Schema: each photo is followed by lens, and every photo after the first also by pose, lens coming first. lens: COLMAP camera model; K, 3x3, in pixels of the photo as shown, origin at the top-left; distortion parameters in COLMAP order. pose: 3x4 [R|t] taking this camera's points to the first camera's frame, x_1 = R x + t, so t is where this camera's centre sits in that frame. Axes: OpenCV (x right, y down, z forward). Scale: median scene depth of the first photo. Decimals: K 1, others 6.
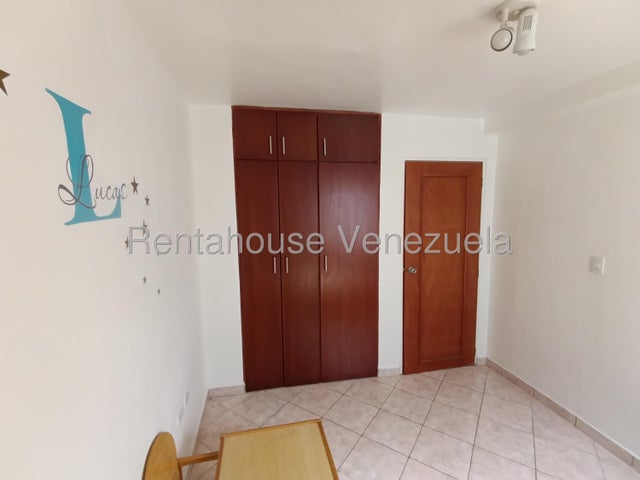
lens RADIAL K [[294.1, 0, 317.0], [0, 294.1, 243.7], [0, 0, 1]] dist [-0.026130, 0.014694]
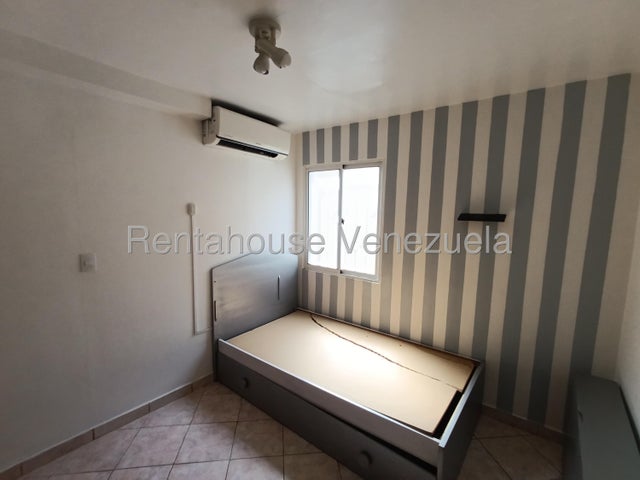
lens RADIAL K [[294.1, 0, 317.0], [0, 294.1, 243.7], [0, 0, 1]] dist [-0.026130, 0.014694]
pose [[-0.662529, -0.089247, 0.743700, -0.227380], [0.080359, 0.978677, 0.189034, -0.104587], [-0.744713, 0.185004, -0.641230, 1.026711]]
